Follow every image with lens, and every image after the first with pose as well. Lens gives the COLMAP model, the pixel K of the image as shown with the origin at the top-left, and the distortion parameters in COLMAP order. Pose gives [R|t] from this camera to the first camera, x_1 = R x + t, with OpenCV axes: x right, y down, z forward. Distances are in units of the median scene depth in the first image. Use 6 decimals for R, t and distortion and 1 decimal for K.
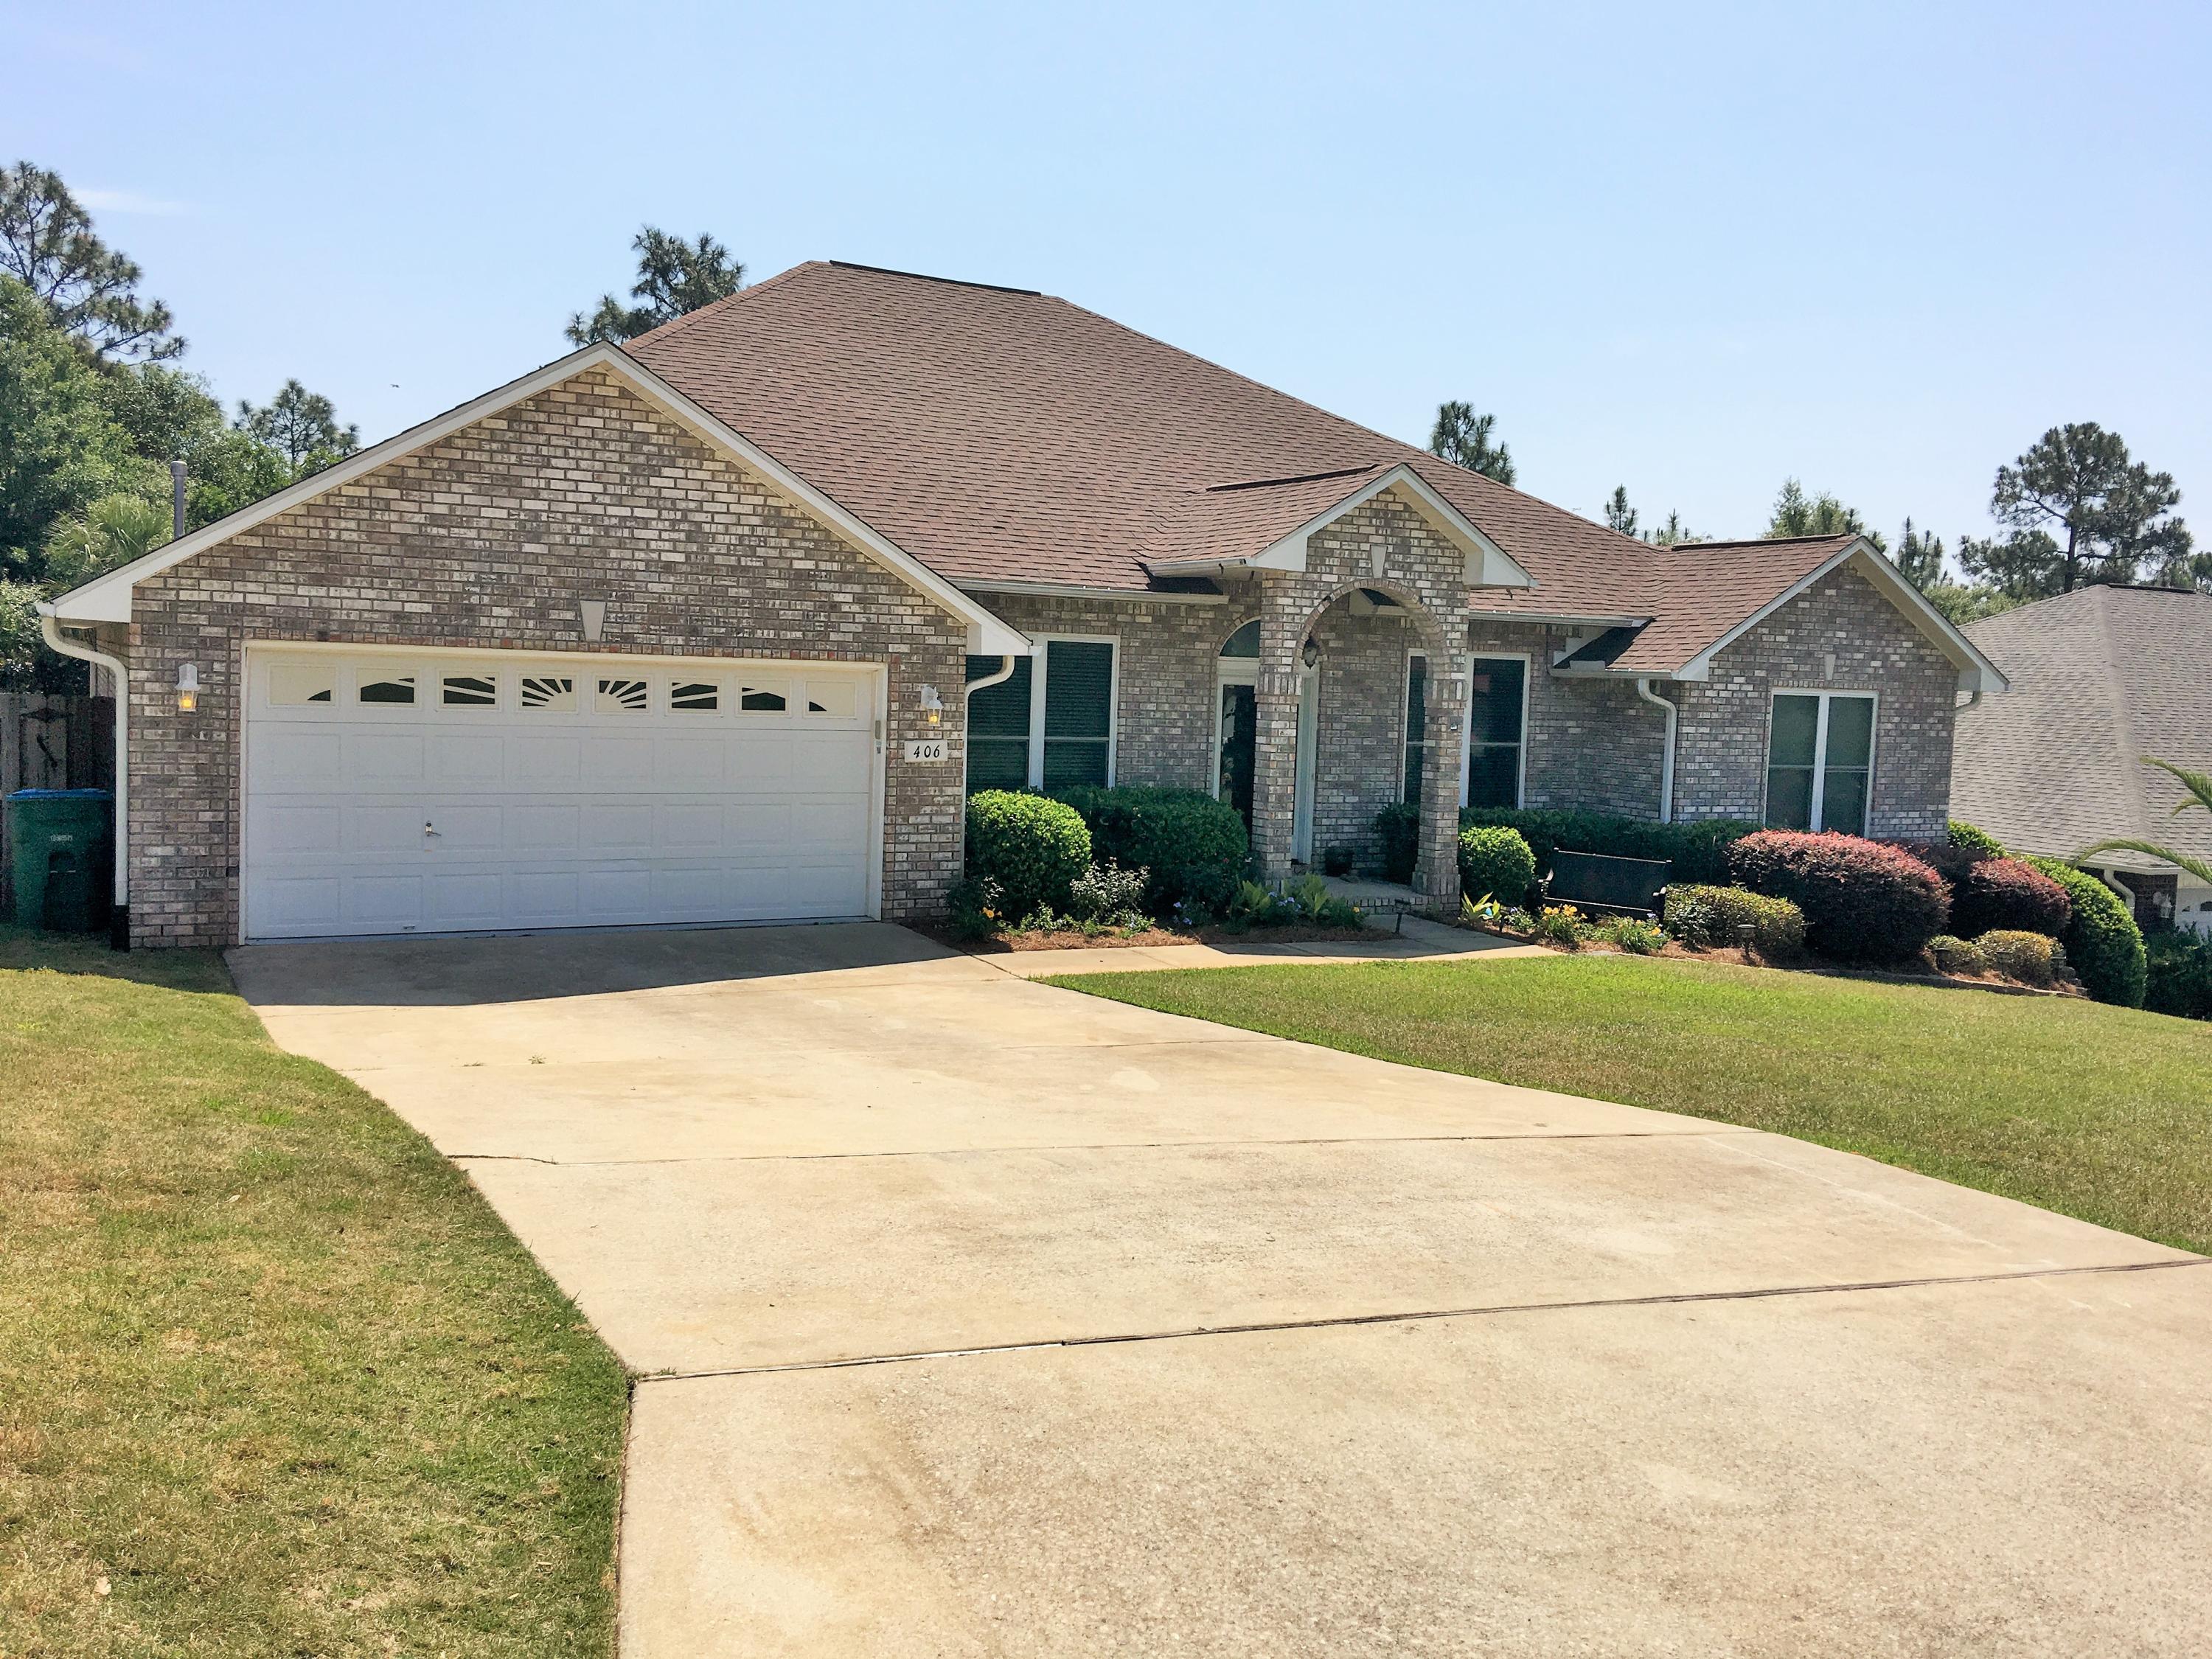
lens RADIAL K [[1881.3, 0, 1110.0], [0, 1881.3, 827.7], [0, 0, 1]] dist [0.078576, -0.129745]
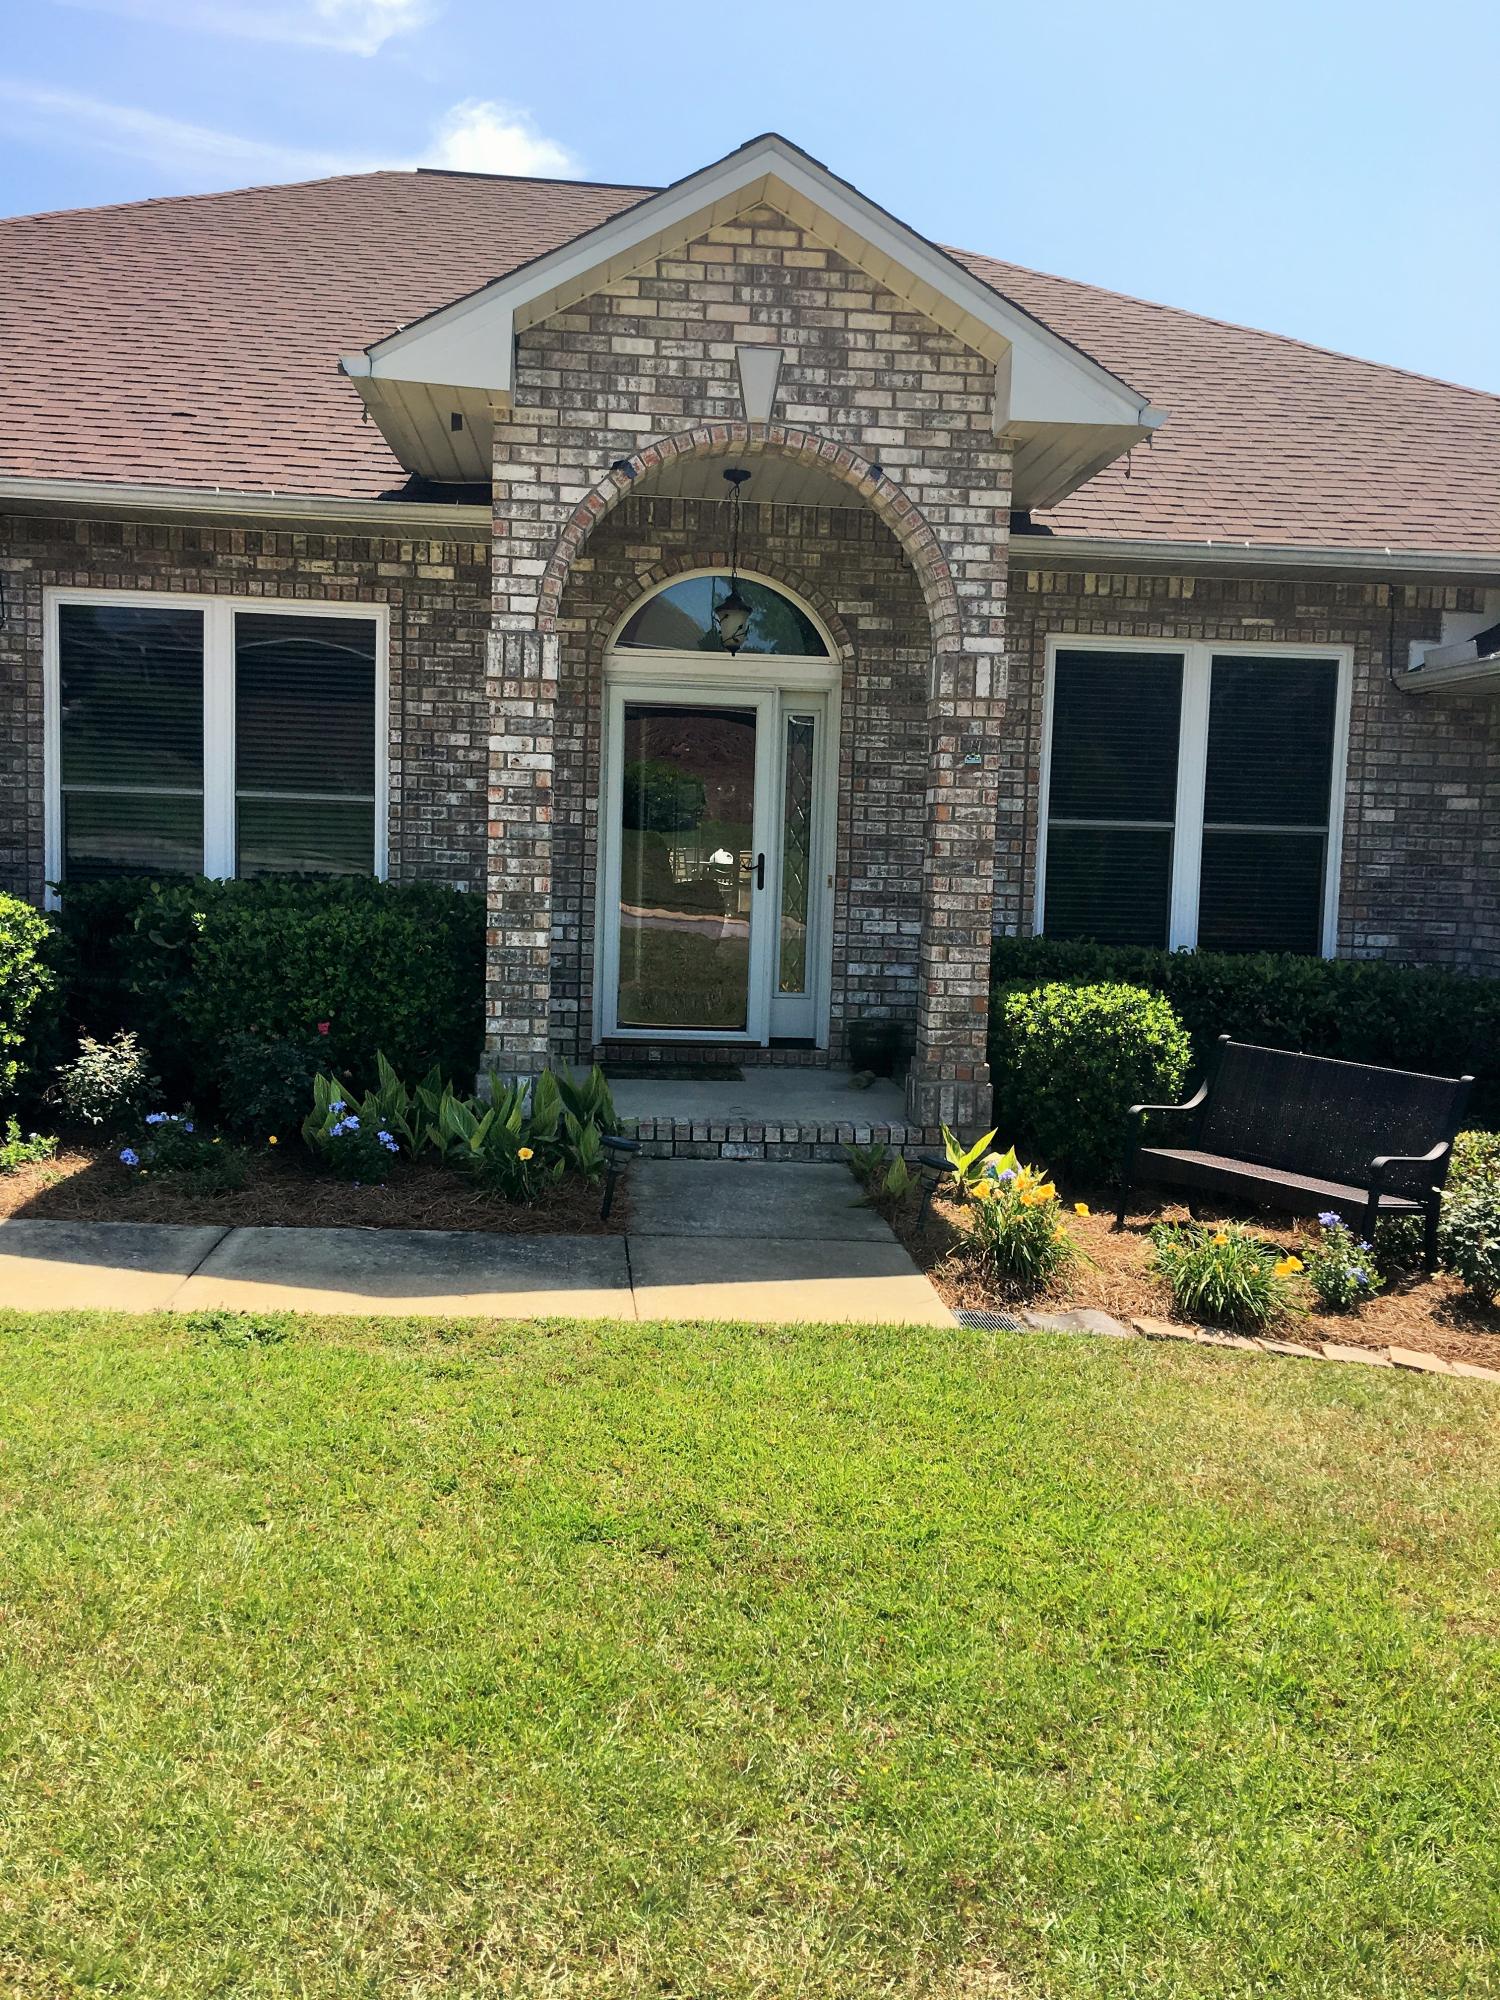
lens RADIAL K [[1701.0, 0, 745.2], [0, 1701.0, 999.0], [0, 0, 1]] dist [0.078576, -0.129745]
pose [[0.916544, 0.031785, -0.398670, 0.300142], [-0.033446, 0.999437, 0.002790, 0.005267], [0.398534, 0.010777, 0.917090, 0.606546]]
